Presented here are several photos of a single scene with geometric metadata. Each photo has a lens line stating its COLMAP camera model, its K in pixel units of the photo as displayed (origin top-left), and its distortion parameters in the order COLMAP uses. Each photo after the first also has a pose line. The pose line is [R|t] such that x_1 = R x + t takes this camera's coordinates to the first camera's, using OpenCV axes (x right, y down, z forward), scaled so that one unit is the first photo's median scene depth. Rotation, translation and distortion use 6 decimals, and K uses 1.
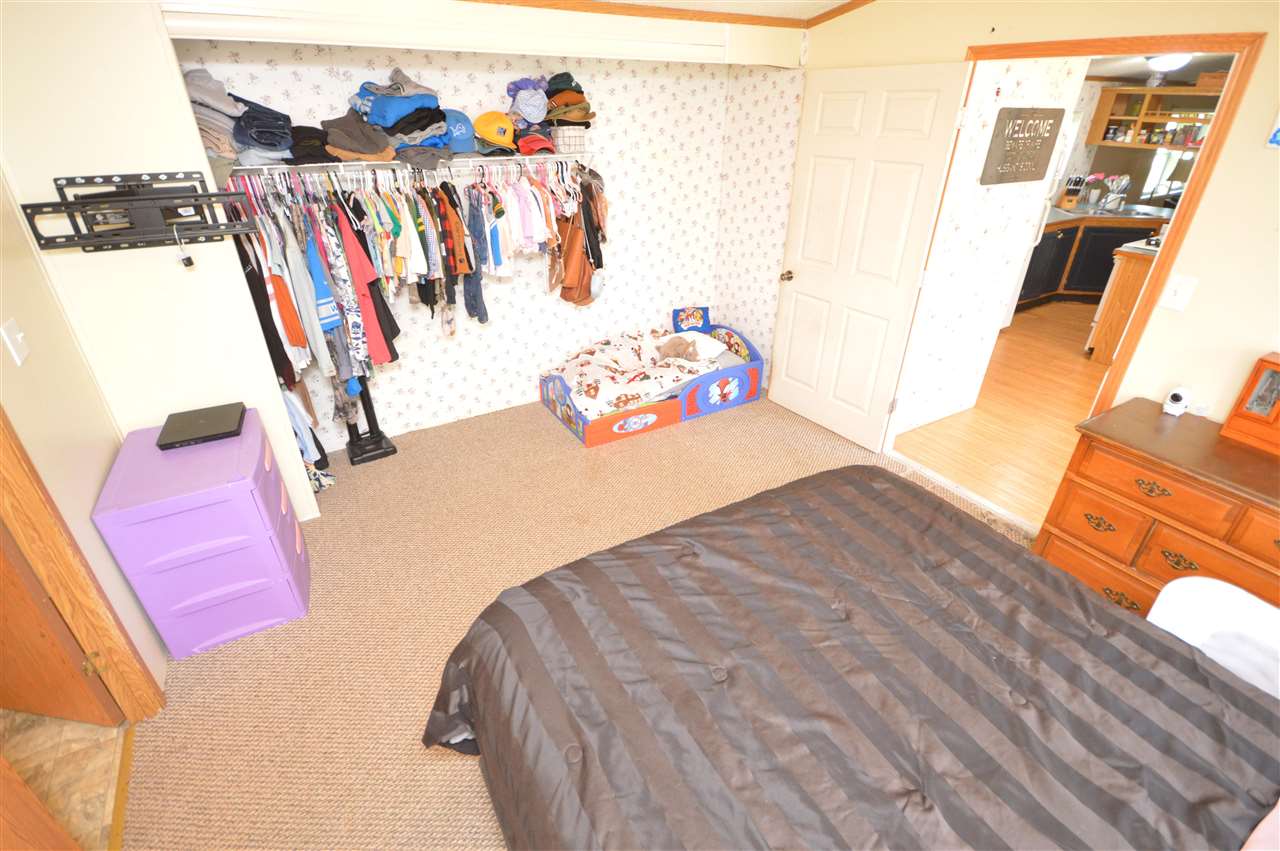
lens RADIAL K [[592.5, 0, 644.5], [0, 592.5, 417.1], [0, 0, 1]] dist [0.025171, -0.015911]
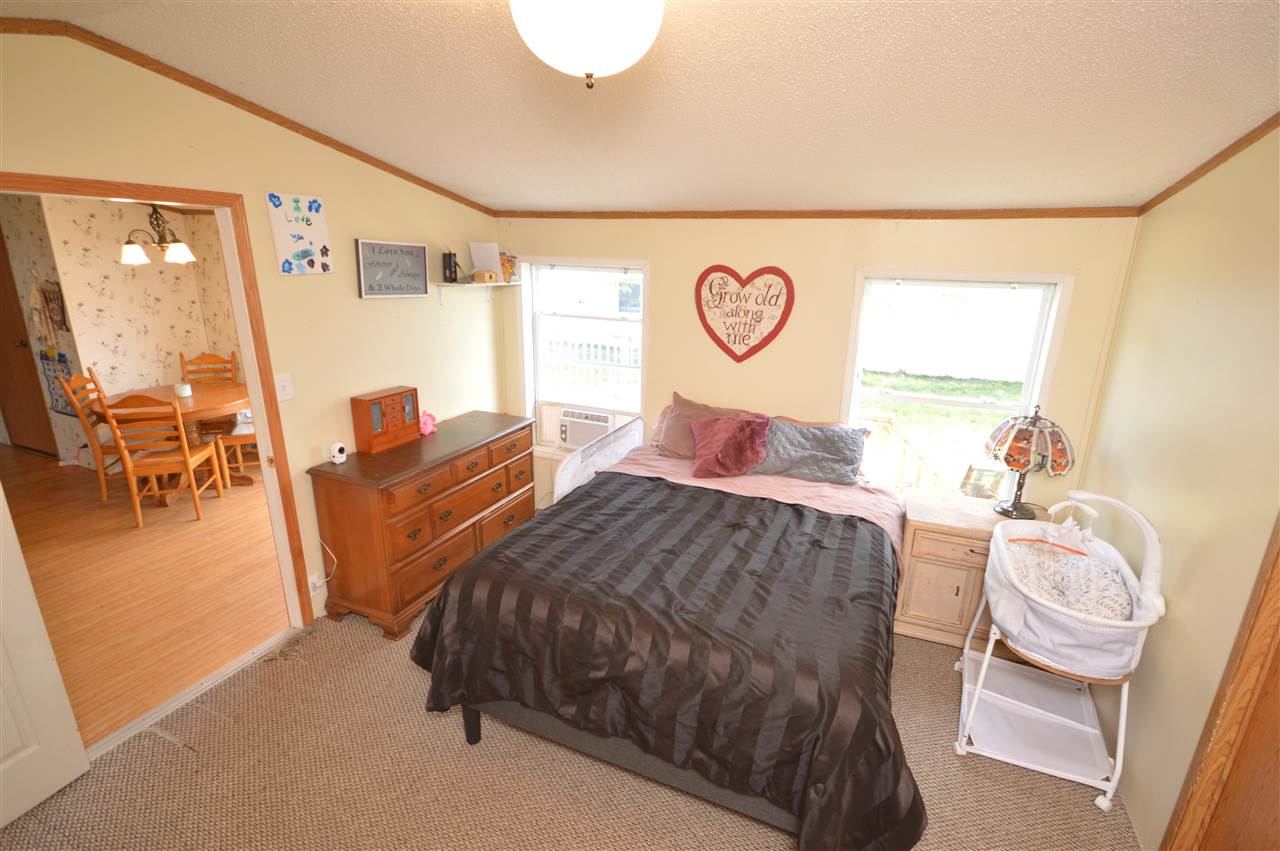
lens RADIAL K [[586.3, 0, 643.0], [0, 586.3, 420.6], [0, 0, 1]] dist [-0.000586, 0.001191]
pose [[-0.577536, -0.239351, 0.780489, -0.347328], [0.363465, 0.780680, 0.508362, -0.342743], [-0.730989, 0.577278, -0.363875, 0.639987]]
